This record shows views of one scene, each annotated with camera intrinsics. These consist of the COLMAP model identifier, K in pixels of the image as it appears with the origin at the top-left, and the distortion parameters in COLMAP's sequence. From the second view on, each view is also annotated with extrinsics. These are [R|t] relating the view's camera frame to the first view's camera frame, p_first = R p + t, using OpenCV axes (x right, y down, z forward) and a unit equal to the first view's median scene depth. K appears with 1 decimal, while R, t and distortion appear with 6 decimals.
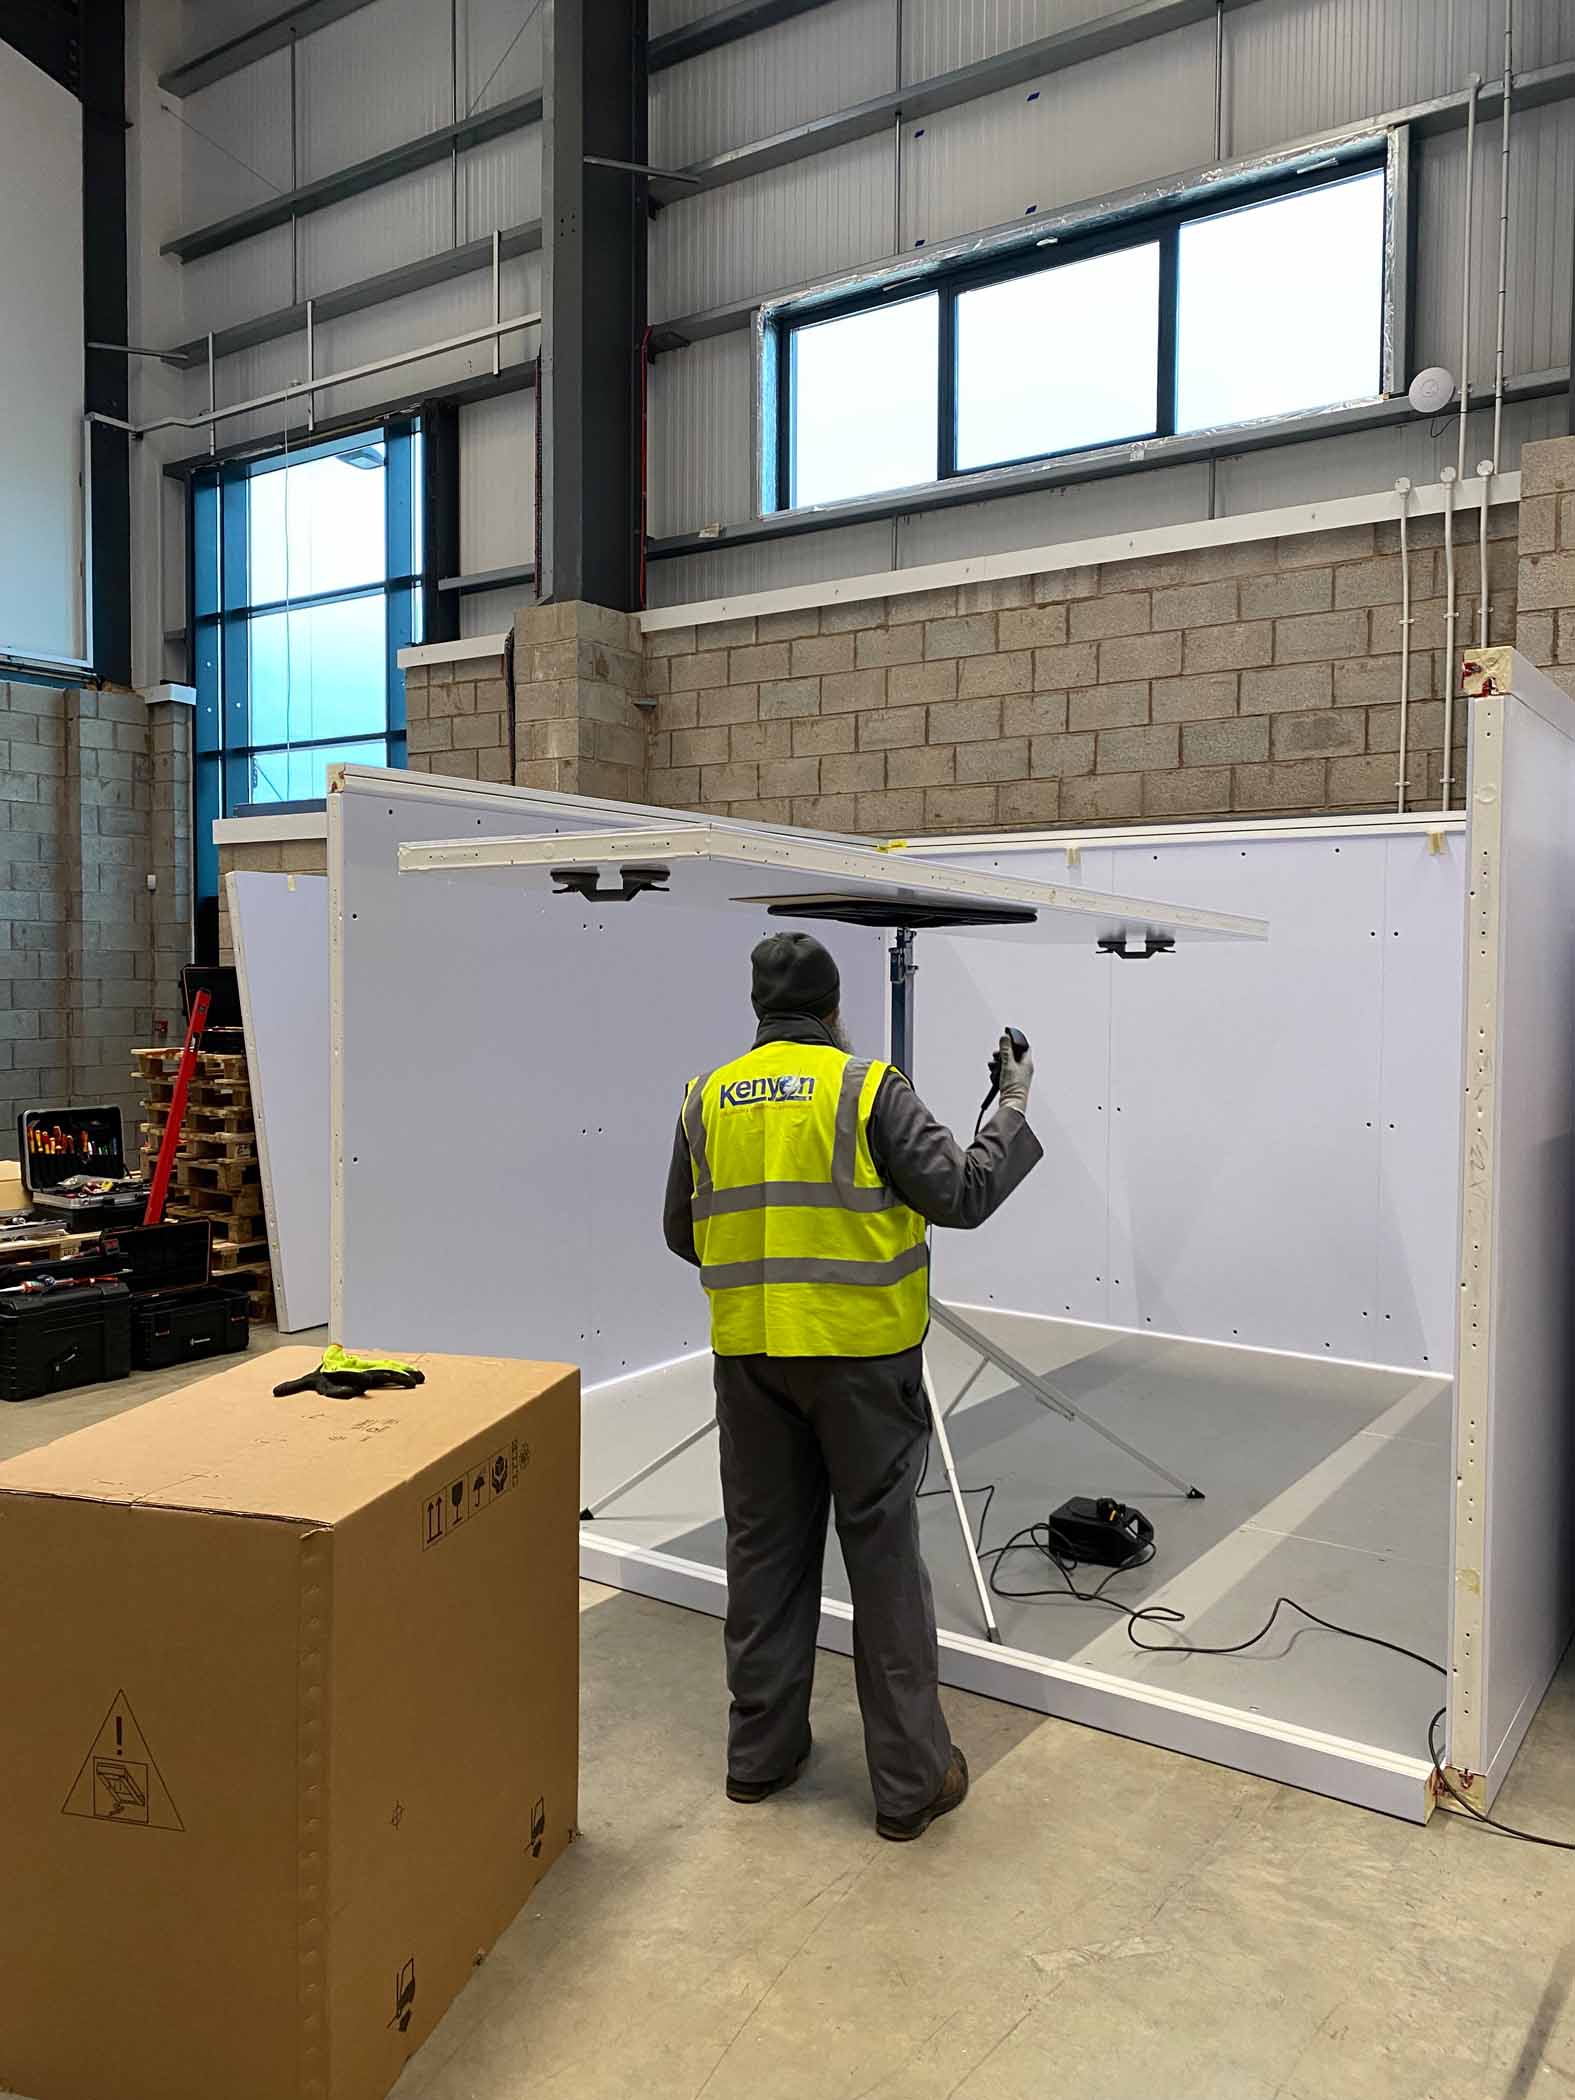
lens RADIAL K [[1574.7, 0, 804.5], [0, 1574.7, 1044.4], [0, 0, 1]] dist [0.056742, -0.103981]
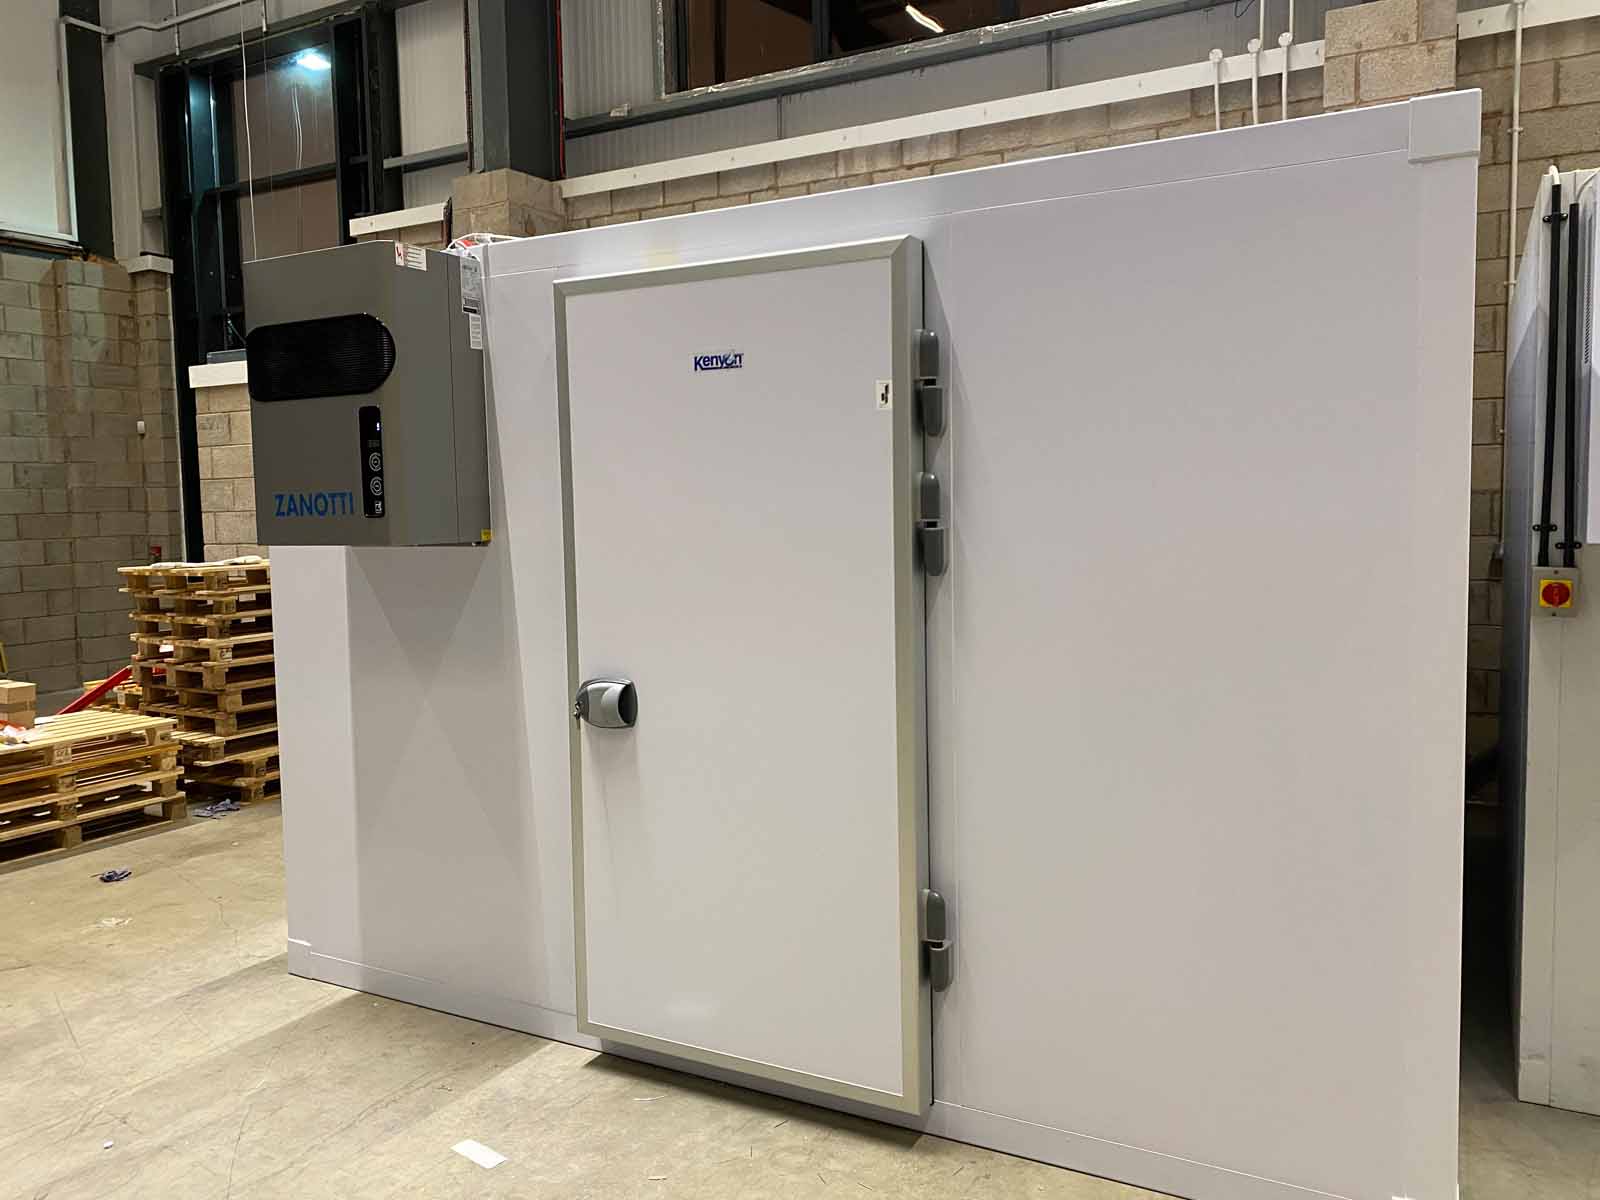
lens RADIAL K [[1204.9, 0, 804.8], [0, 1204.9, 591.8], [0, 0, 1]] dist [0.034562, -0.045165]
pose [[0.994920, -0.033720, 0.094850, -0.020699], [0.030864, 0.999030, 0.031422, 0.007137], [-0.095817, -0.028335, 0.994996, 0.087571]]
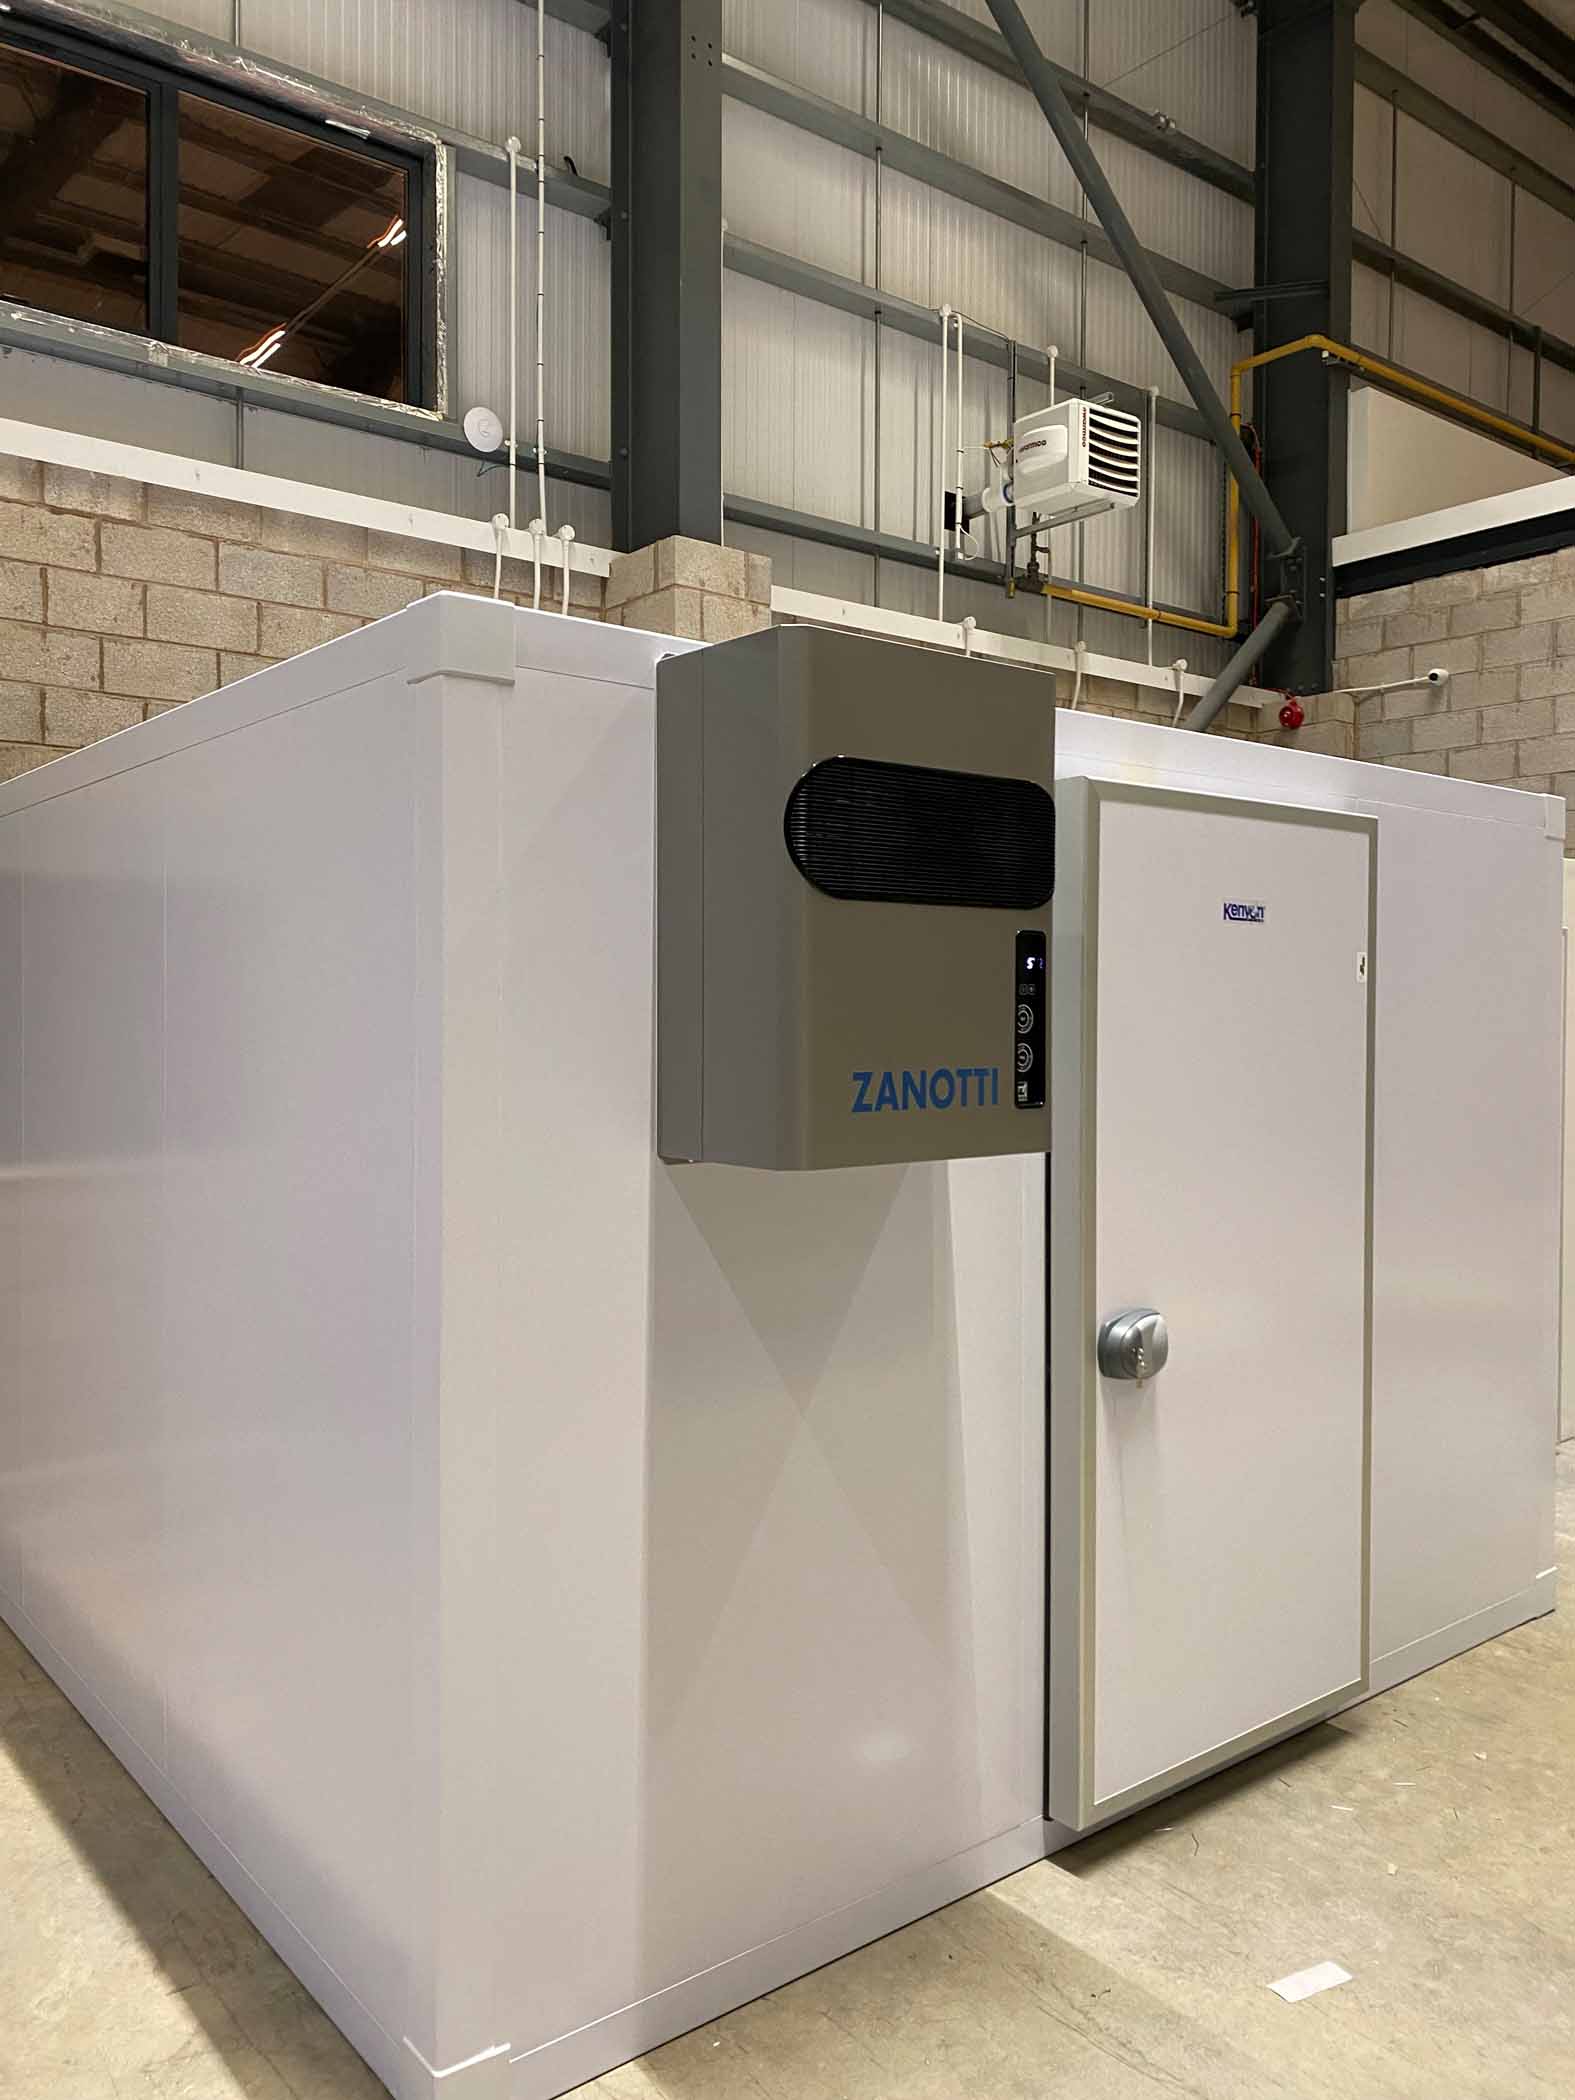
lens RADIAL K [[1587.8, 0, 796.3], [0, 1587.8, 1043.9], [0, 0, 1]] dist [0.005224, -0.000015]
pose [[0.292496, -0.026267, 0.955906, -0.392625], [0.042702, 0.998984, 0.014384, -0.024450], [-0.955313, 0.036612, 0.293320, 0.405797]]
